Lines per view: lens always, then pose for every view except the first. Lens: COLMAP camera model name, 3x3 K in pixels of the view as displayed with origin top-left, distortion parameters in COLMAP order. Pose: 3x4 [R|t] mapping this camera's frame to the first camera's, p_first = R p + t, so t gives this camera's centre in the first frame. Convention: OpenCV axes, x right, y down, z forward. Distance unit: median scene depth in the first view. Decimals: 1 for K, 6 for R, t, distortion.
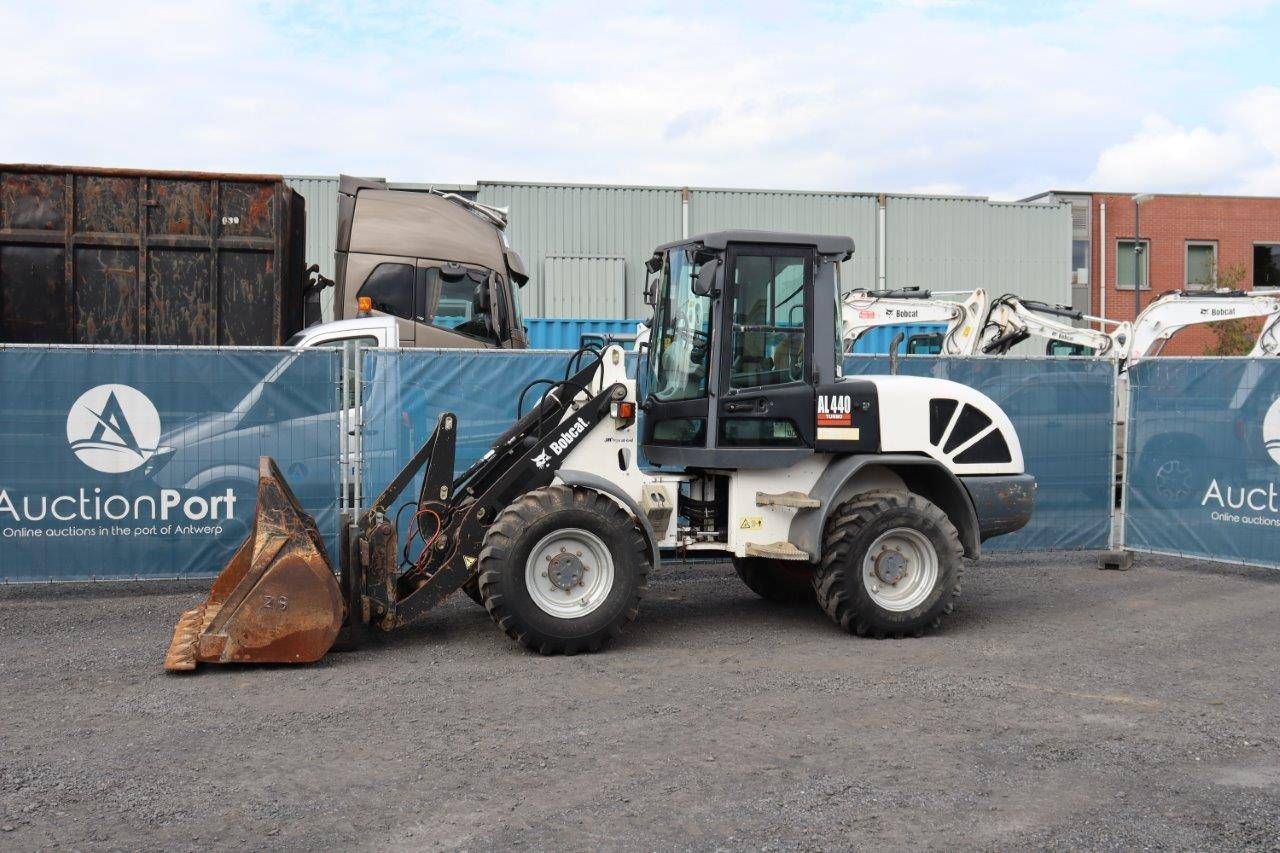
lens RADIAL K [[681.6, 0, 644.9], [0, 681.6, 368.4], [0, 0, 1]] dist [-0.133478, 0.036034]
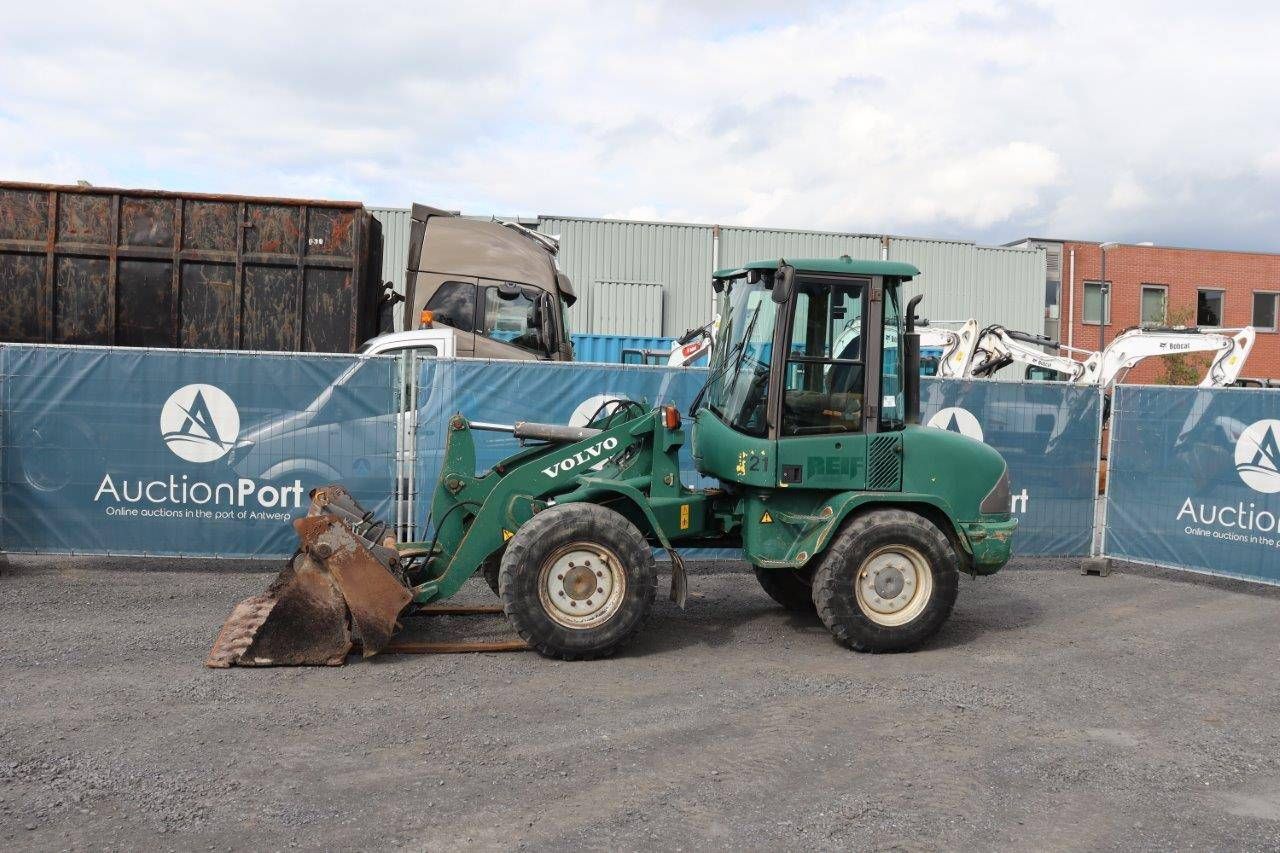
lens RADIAL K [[970.5, 0, 640.4], [0, 970.5, 406.3], [0, 0, 1]] dist [-0.230559, 0.112740]
pose [[0.999141, 0.027692, -0.030843, -0.011205], [-0.027209, 0.999503, 0.015941, 0.019180], [0.031269, -0.015088, 0.999397, -0.641424]]
